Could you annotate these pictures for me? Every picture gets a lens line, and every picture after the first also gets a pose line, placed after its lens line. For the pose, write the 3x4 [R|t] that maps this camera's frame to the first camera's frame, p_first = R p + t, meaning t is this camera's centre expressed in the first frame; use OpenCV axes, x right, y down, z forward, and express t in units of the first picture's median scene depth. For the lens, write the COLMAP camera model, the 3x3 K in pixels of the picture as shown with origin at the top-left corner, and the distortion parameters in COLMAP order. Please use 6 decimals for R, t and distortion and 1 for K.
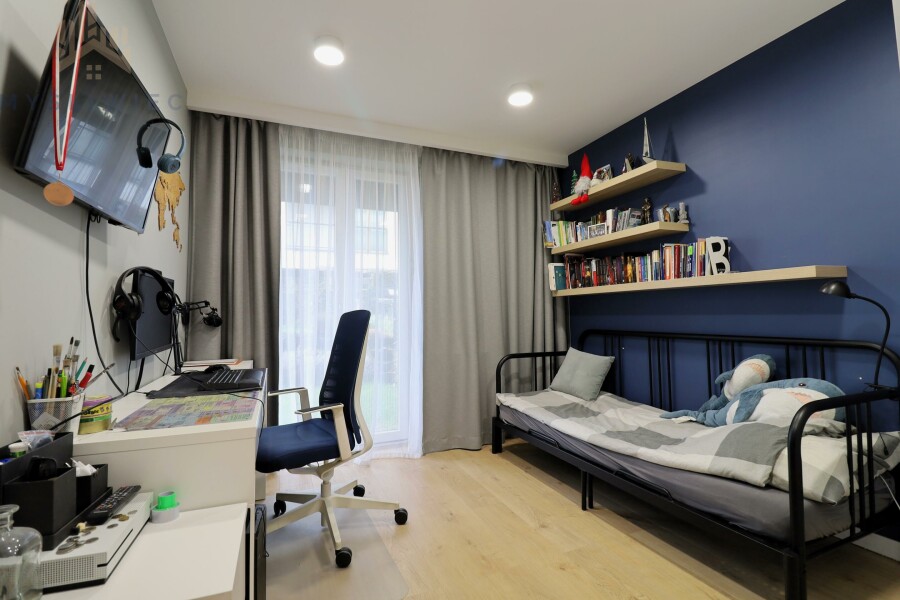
lens RADIAL K [[420.8, 0, 448.0], [0, 420.8, 296.4], [0, 0, 1]] dist [0.005365, -0.012679]
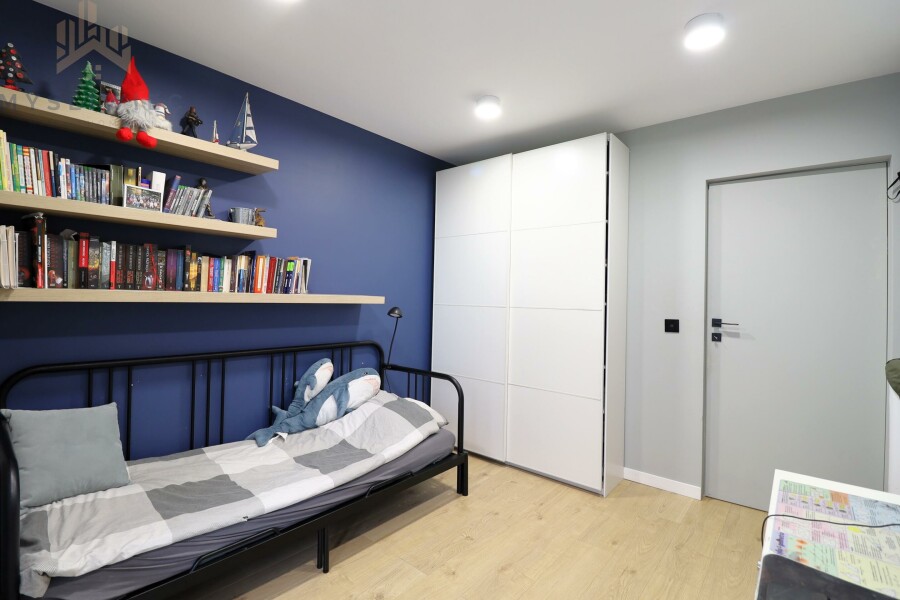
lens RADIAL K [[420.8, 0, 448.0], [0, 420.8, 296.4], [0, 0, 1]] dist [0.005365, -0.012679]
pose [[-0.478295, 0.002093, 0.878197, -0.448653], [-0.060221, 0.997565, -0.035175, -0.023945], [-0.876132, -0.069710, -0.477004, 1.032179]]
